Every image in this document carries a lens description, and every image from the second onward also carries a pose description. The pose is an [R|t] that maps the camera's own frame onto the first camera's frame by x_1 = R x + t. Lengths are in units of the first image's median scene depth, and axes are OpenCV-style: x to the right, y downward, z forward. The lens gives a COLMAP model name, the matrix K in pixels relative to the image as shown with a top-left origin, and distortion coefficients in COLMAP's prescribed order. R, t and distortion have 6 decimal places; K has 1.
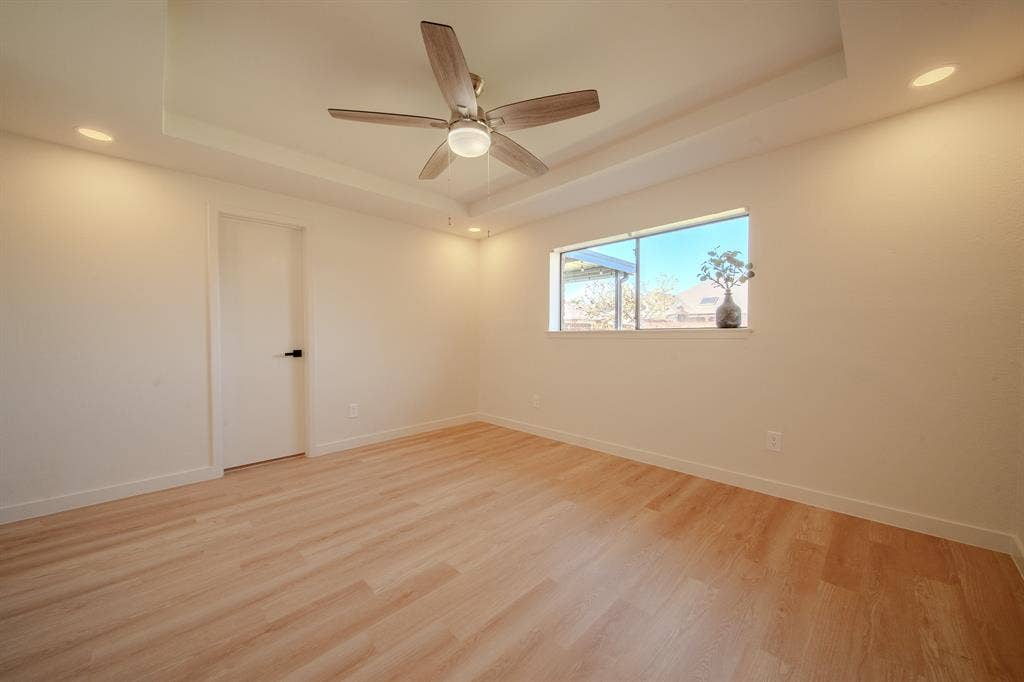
lens RADIAL K [[366.8, 0, 512.0], [0, 366.8, 341.0], [0, 0, 1]] dist [-0.002865, -0.000084]
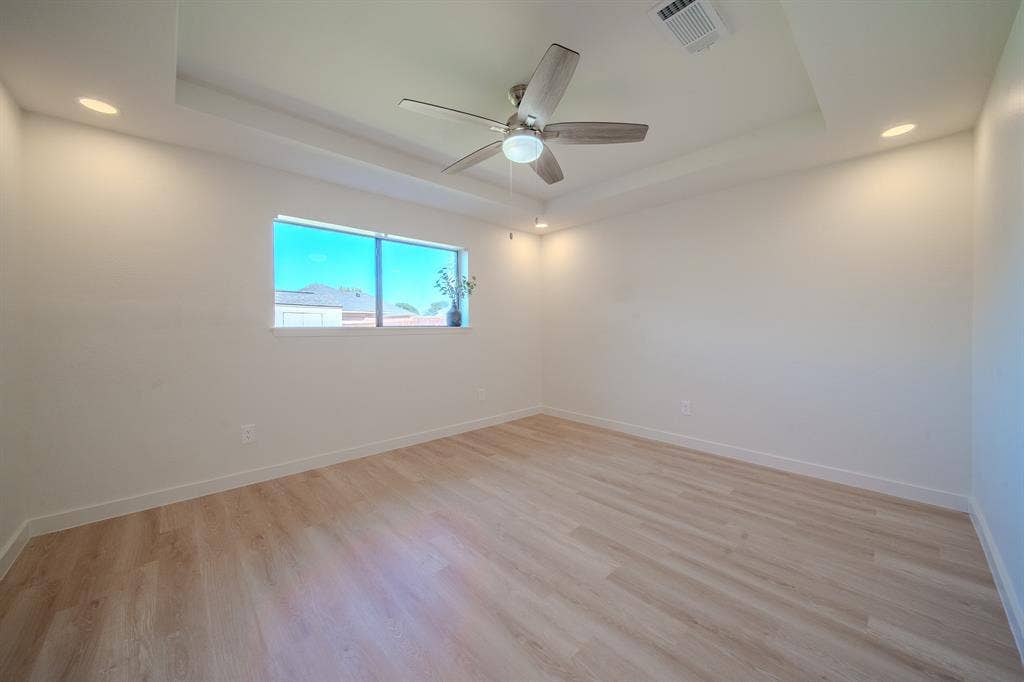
lens RADIAL K [[366.8, 0, 512.0], [0, 366.8, 341.0], [0, 0, 1]] dist [-0.002865, -0.000084]
pose [[0.027676, -0.033818, 0.999045, -0.833569], [0.025007, 0.999138, 0.033129, -0.018902], [-0.999304, 0.024066, 0.028498, 0.727848]]
